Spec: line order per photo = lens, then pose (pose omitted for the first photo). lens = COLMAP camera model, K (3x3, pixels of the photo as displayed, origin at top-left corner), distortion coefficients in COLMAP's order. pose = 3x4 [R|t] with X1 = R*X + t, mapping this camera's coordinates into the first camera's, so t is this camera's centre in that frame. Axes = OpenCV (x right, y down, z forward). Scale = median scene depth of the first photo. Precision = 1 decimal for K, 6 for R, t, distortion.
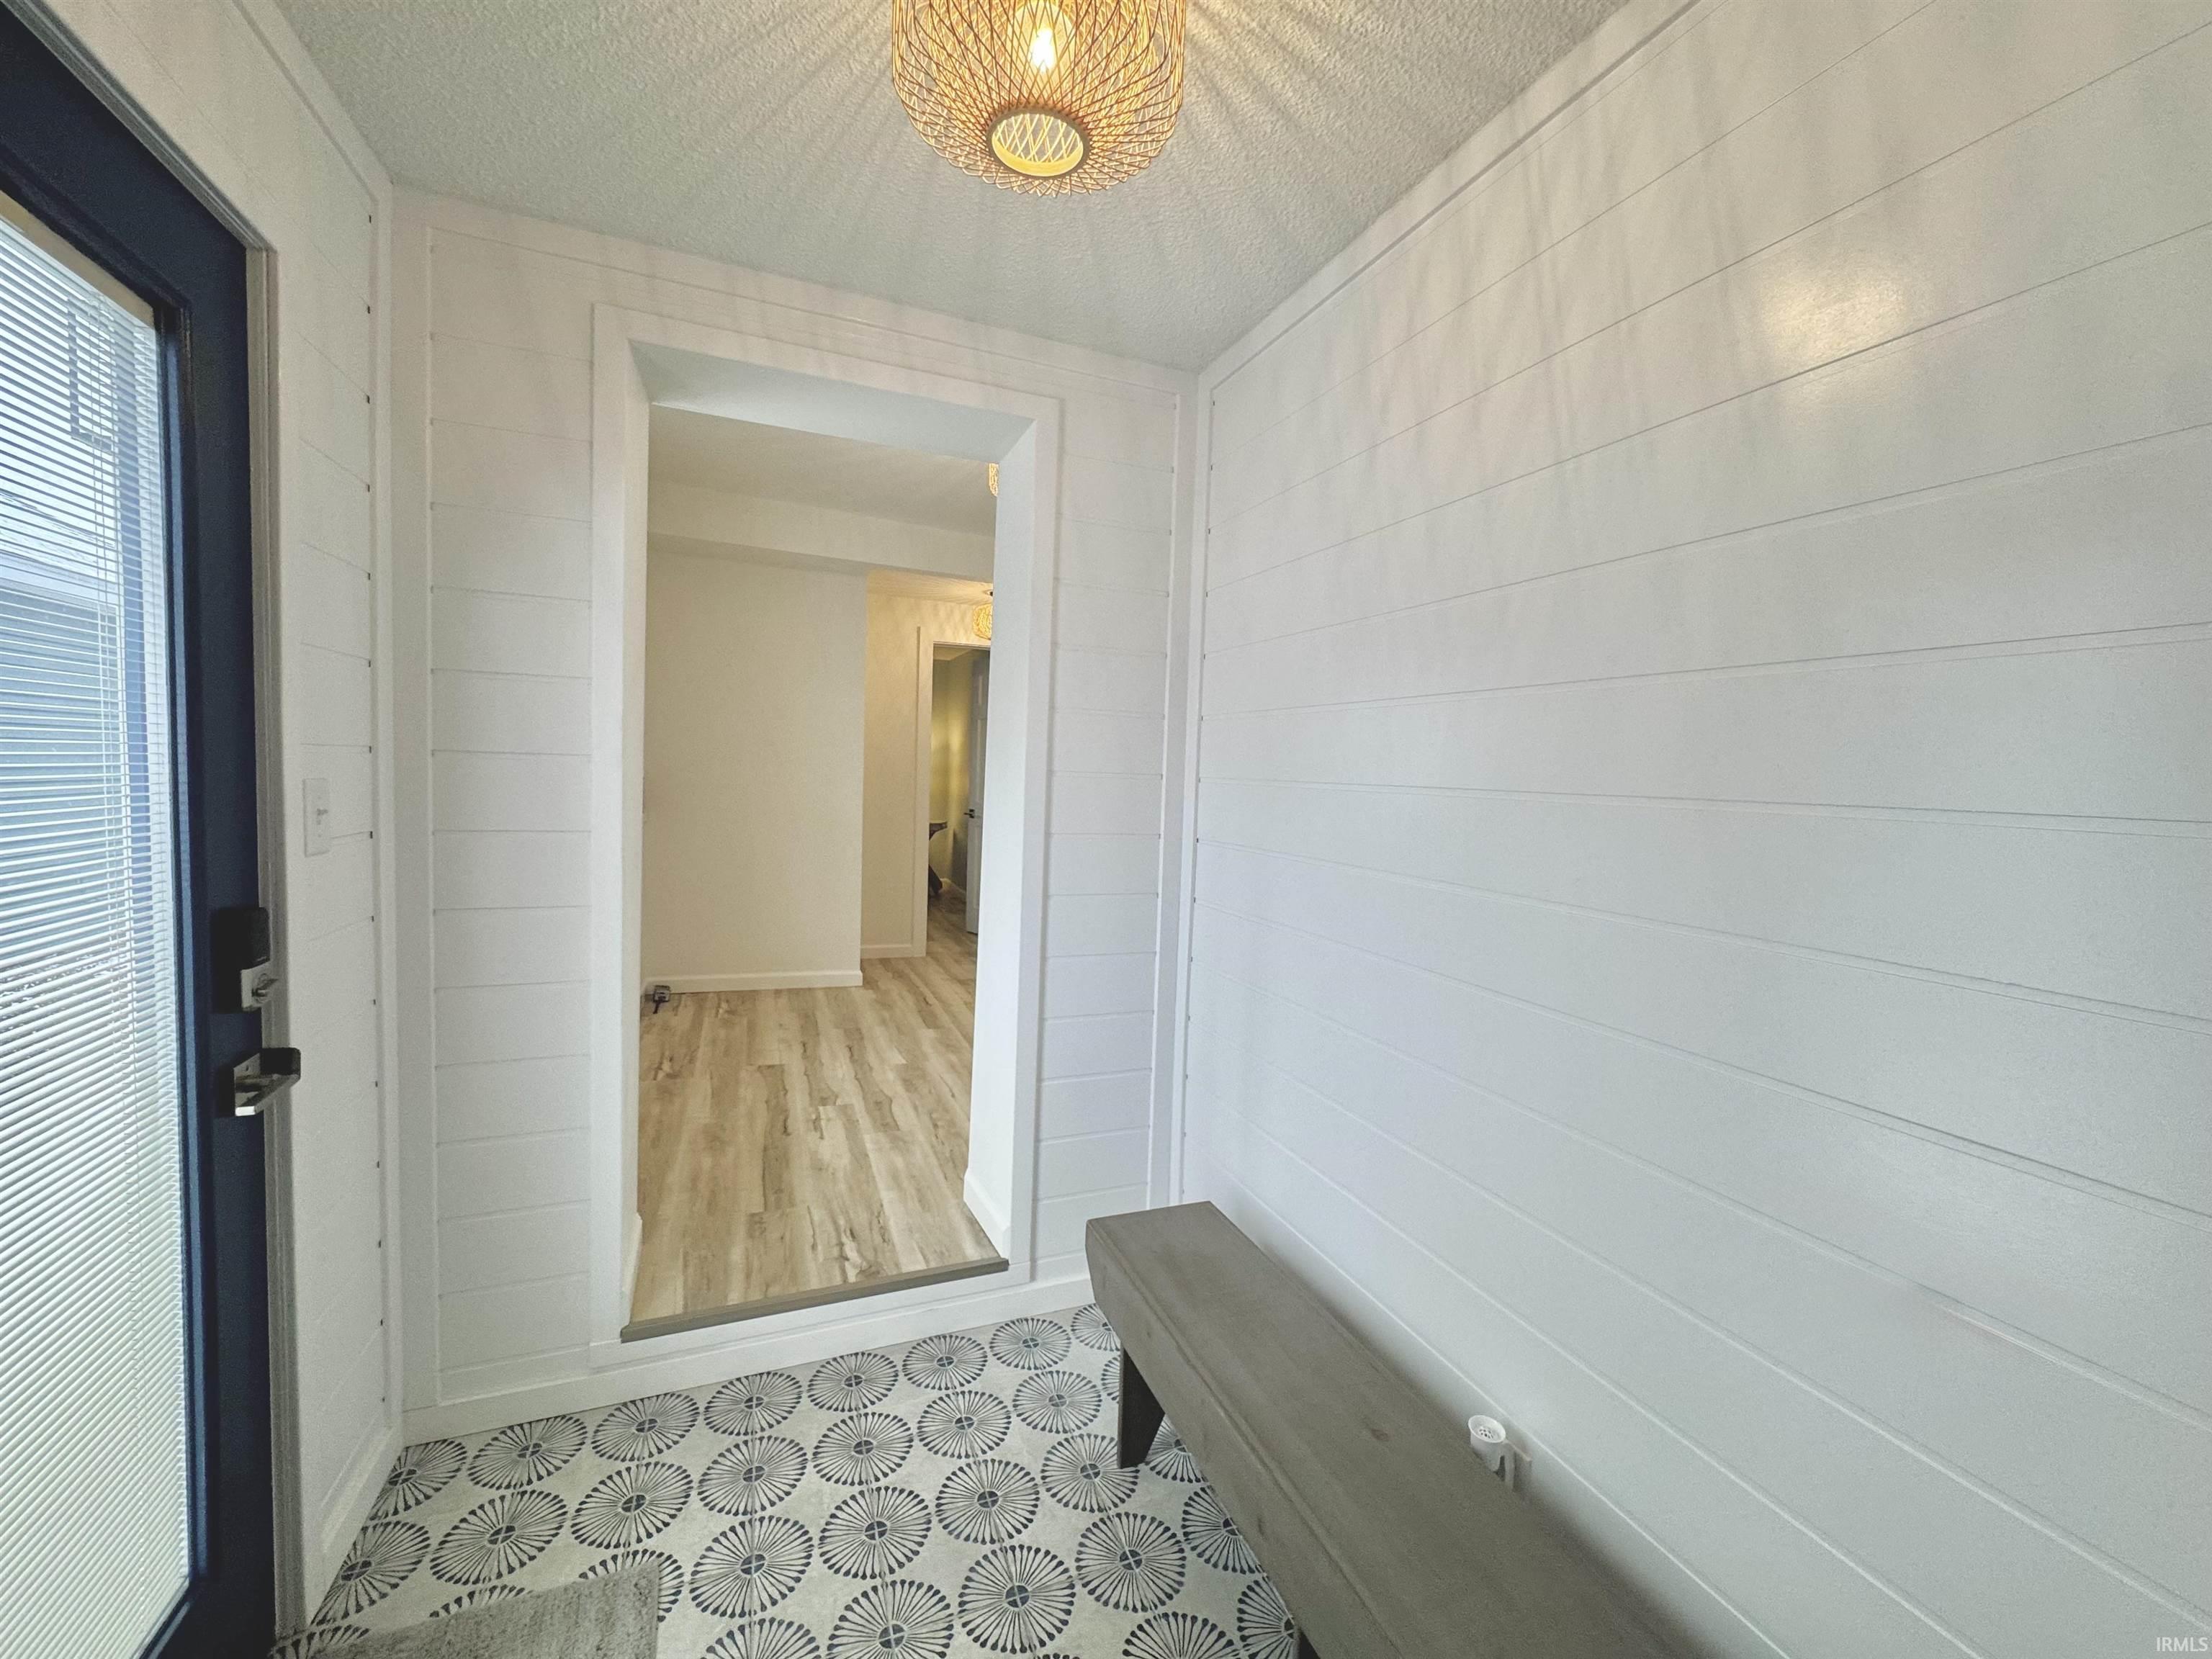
lens RADIAL K [[884.9, 0, 1120.6], [0, 884.9, 825.9], [0, 0, 1]] dist [0.000475, -0.000036]
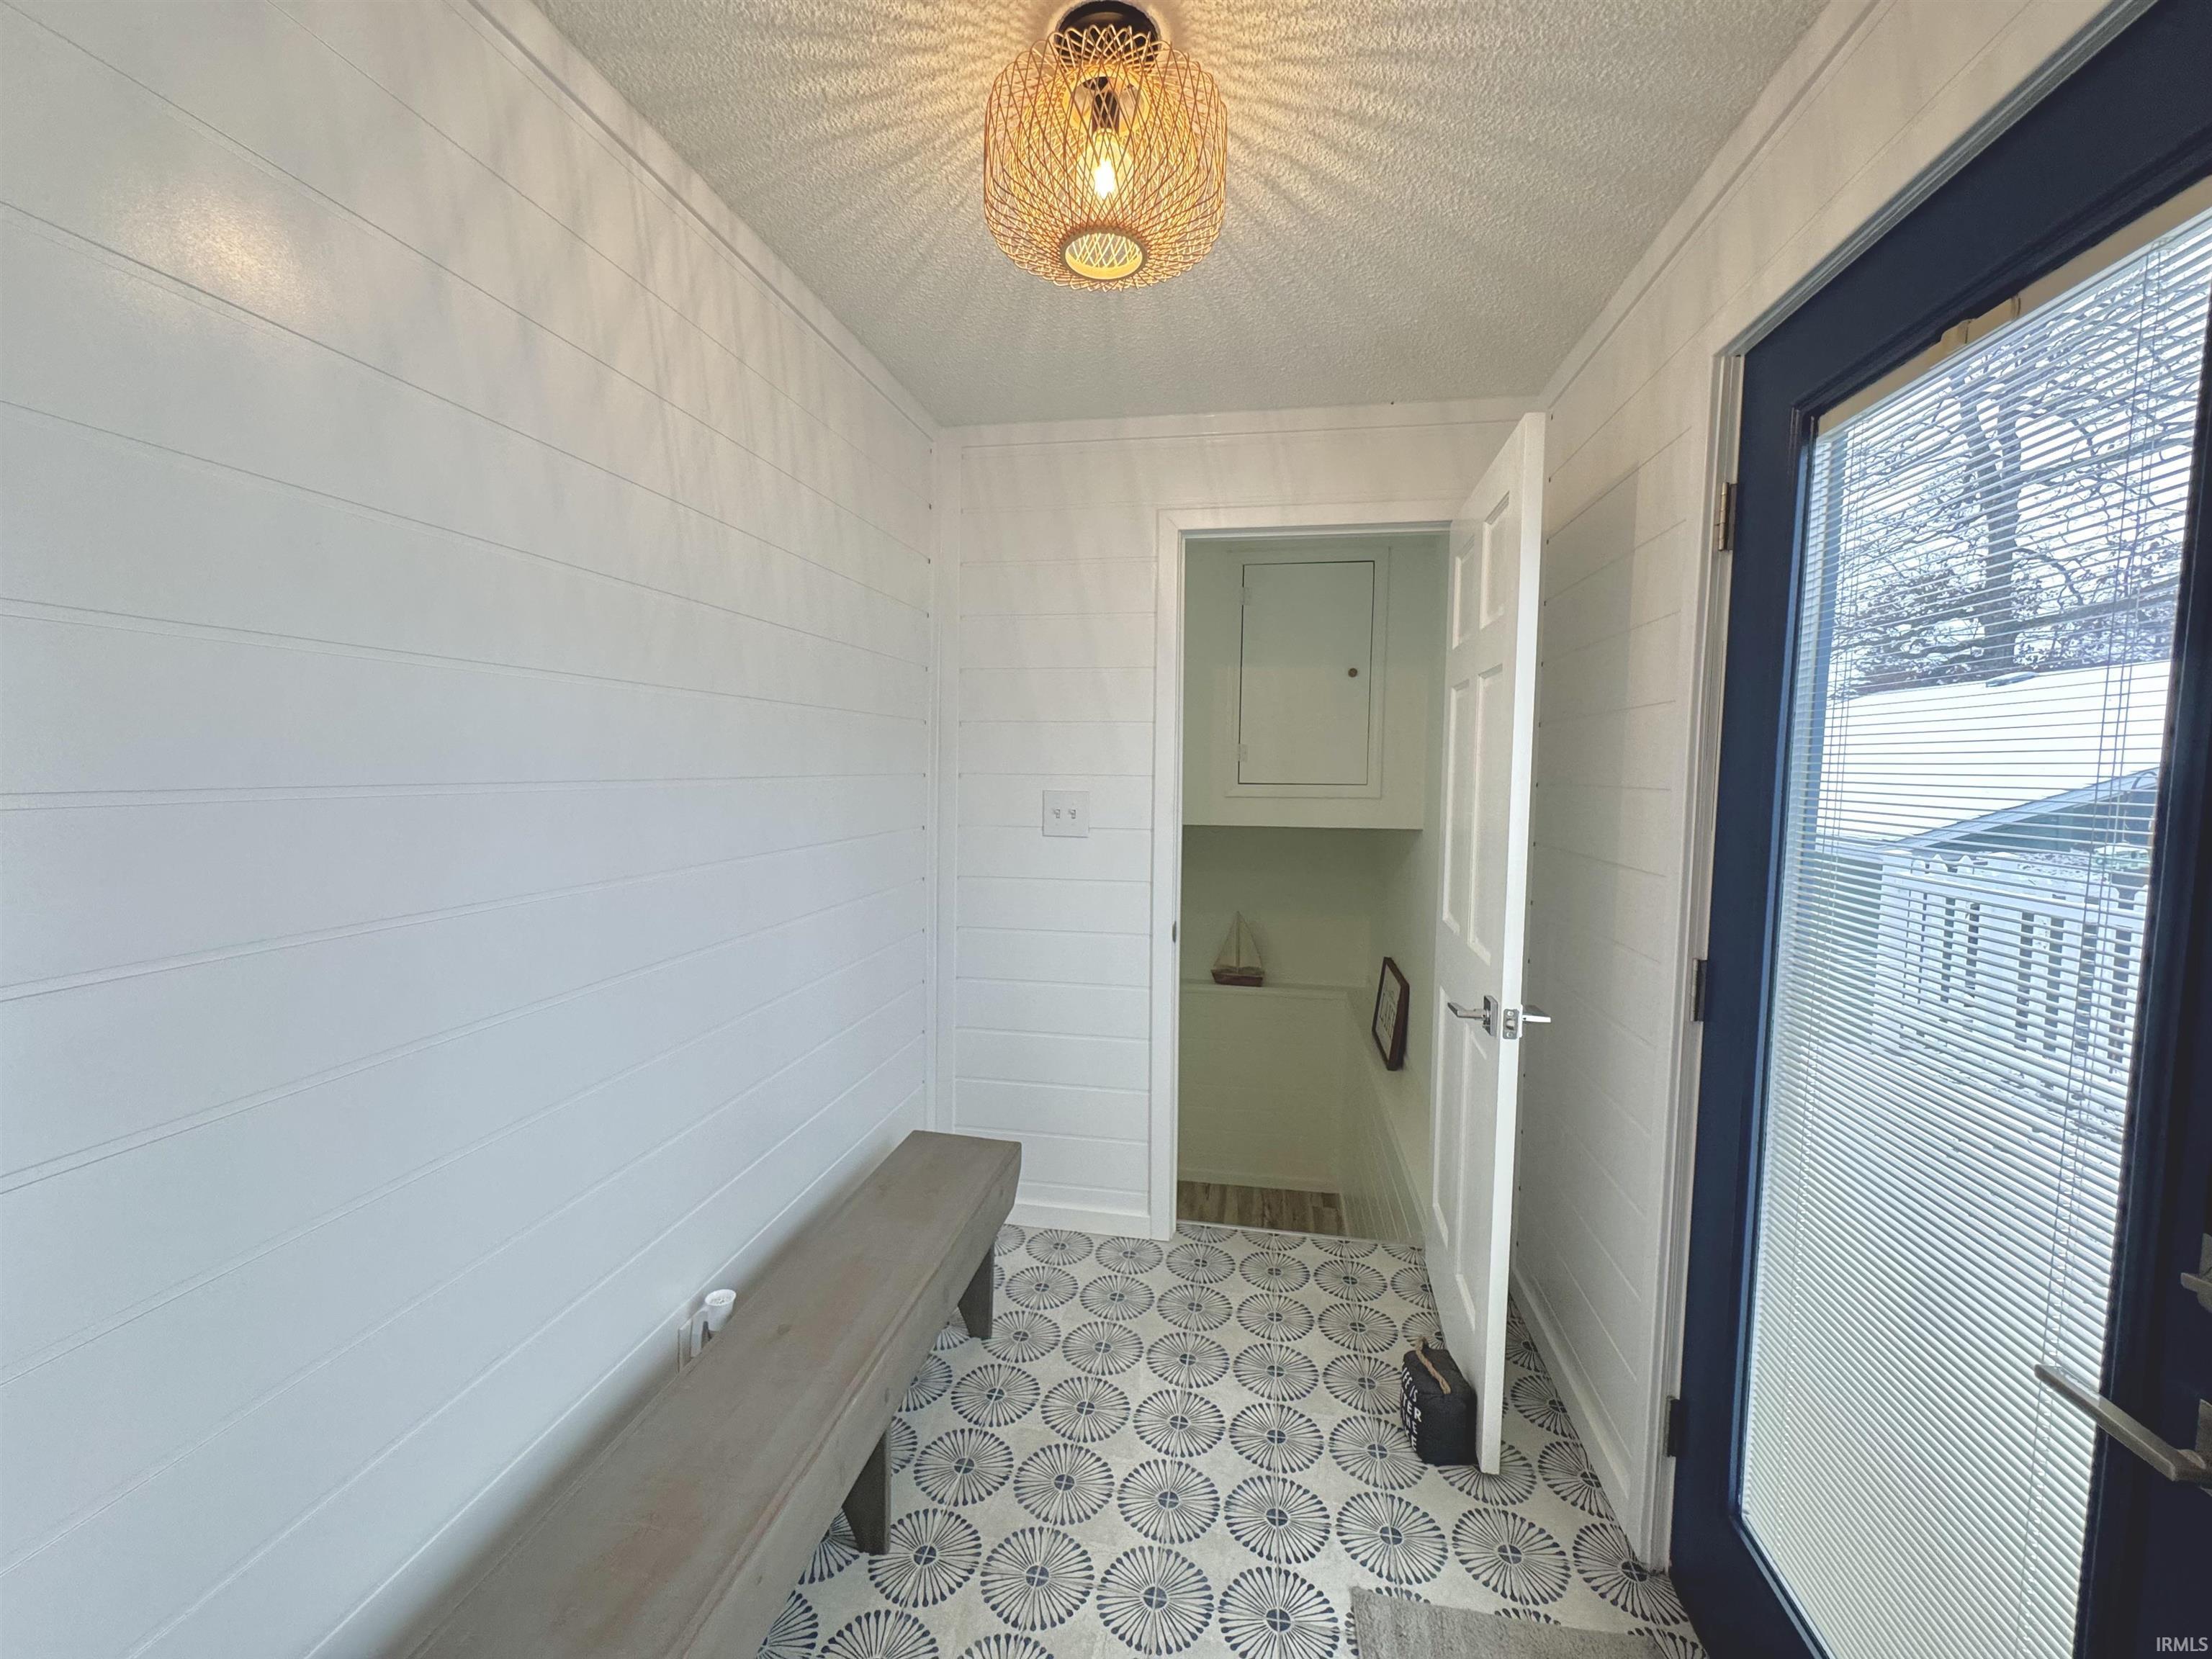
lens RADIAL K [[884.9, 0, 1113.7], [0, 884.9, 833.6], [0, 0, 1]] dist [0.000475, -0.000036]
pose [[-0.840869, -0.088601, 0.533938, -0.667126], [-0.009765, 0.988833, 0.148708, -0.149535], [-0.541151, 0.119830, -0.832344, 1.705163]]
